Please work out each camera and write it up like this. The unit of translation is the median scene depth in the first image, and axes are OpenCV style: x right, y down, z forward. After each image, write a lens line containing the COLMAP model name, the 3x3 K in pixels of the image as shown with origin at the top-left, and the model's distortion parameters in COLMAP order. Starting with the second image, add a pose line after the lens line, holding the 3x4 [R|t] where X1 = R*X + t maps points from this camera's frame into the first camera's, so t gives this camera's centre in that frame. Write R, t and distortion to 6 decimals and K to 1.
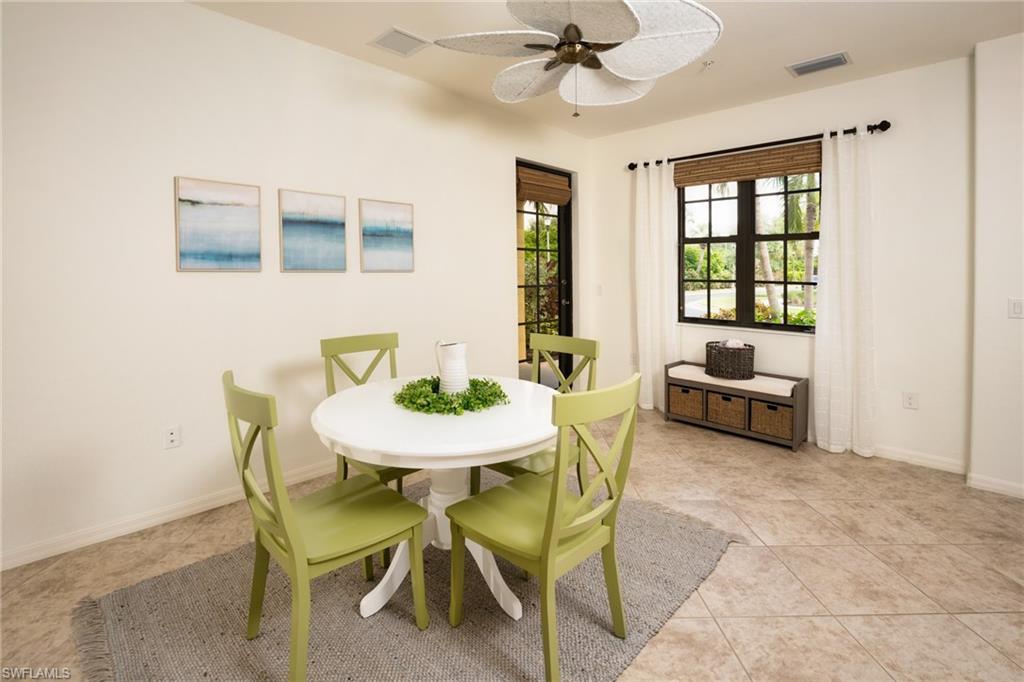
lens RADIAL K [[465.8, 0, 497.4], [0, 465.8, 278.3], [0, 0, 1]] dist [0.001091, 0.000261]
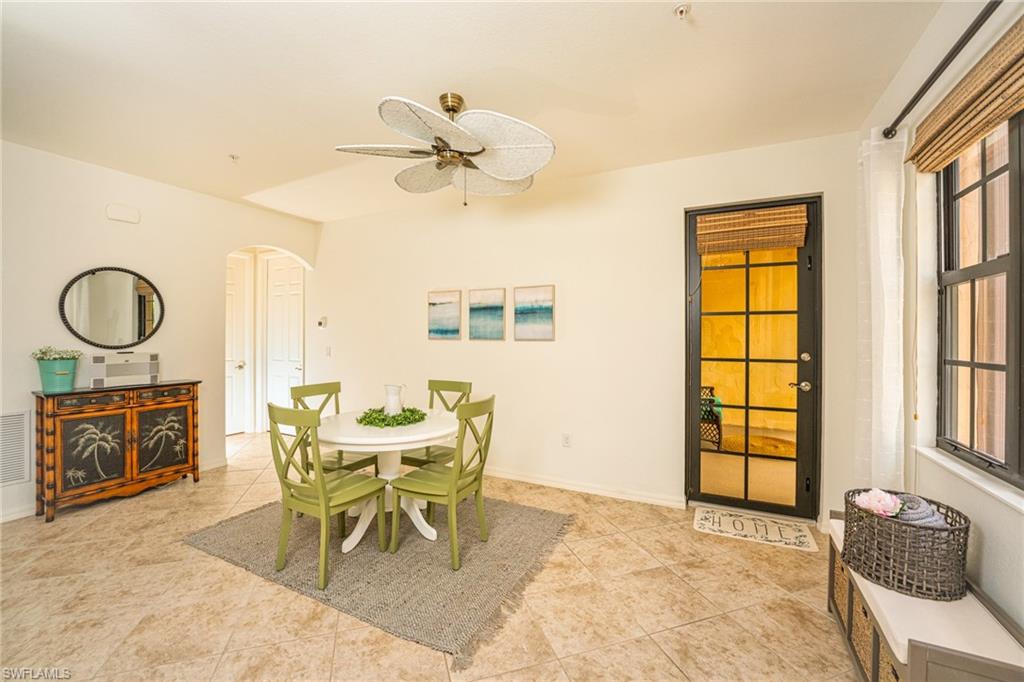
lens RADIAL K [[416.9, 0, 511.9], [0, 416.9, 343.9], [0, 0, 1]] dist [-0.021375, -0.000147]
pose [[0.308048, 0.009728, -0.951321, 0.945651], [-0.022056, 0.999752, 0.003081, -0.007449], [0.951115, 0.020033, 0.308186, 0.651474]]
